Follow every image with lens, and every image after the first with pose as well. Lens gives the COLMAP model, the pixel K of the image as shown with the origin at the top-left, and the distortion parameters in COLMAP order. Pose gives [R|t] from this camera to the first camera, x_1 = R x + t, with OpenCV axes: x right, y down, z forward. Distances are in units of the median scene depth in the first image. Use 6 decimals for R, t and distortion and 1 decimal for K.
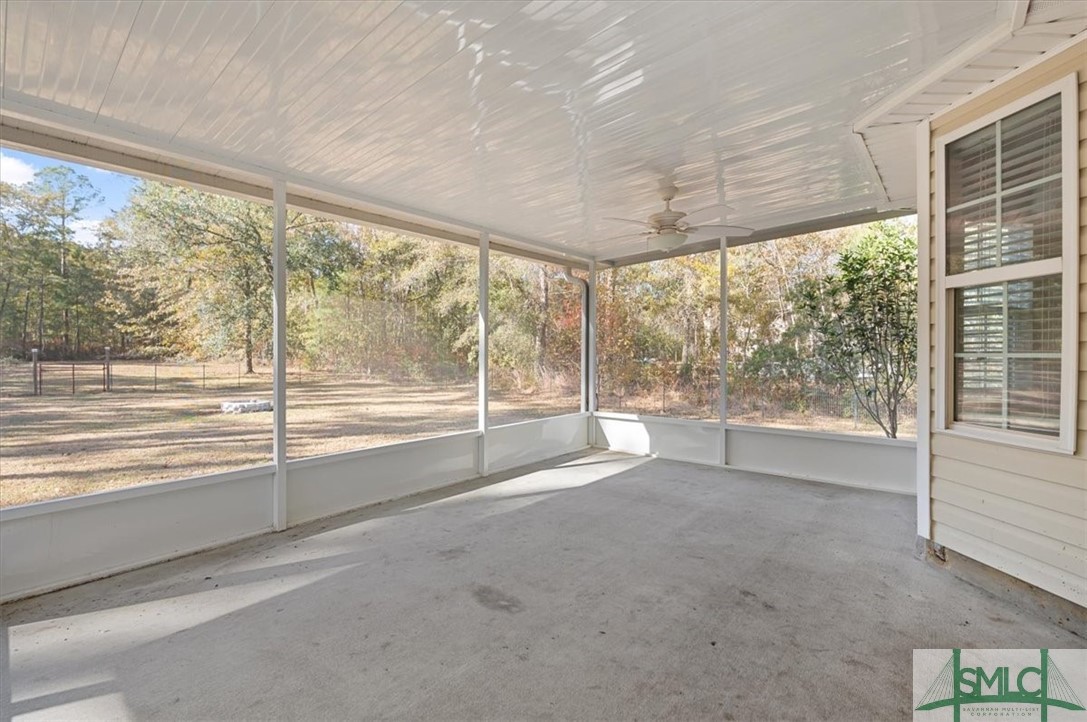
lens RADIAL K [[473.2, 0, 543.2], [0, 473.2, 339.3], [0, 0, 1]] dist [-0.000317, -0.000083]
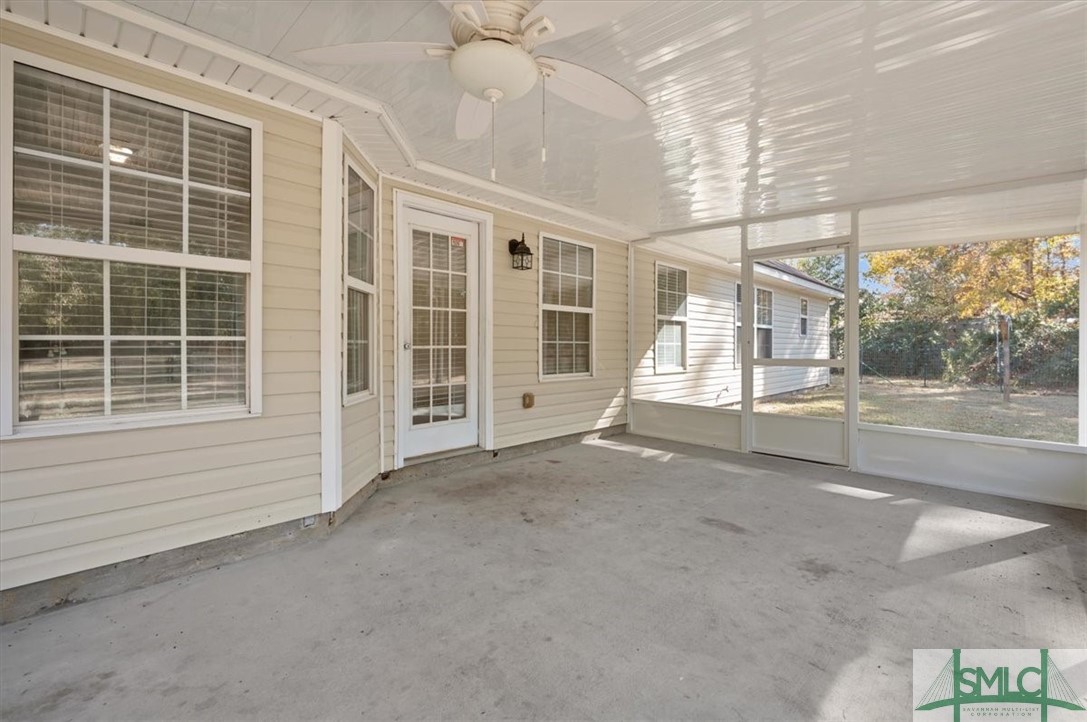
lens RADIAL K [[494.0, 0, 543.5], [0, 494.0, 361.0], [0, 0, 1]] dist [0.001211, 0.000237]
pose [[-0.998453, -0.003018, 0.055514, 0.309756], [-0.002948, 0.999995, 0.001346, 0.092032], [-0.055518, 0.001180, -0.998457, 2.314011]]
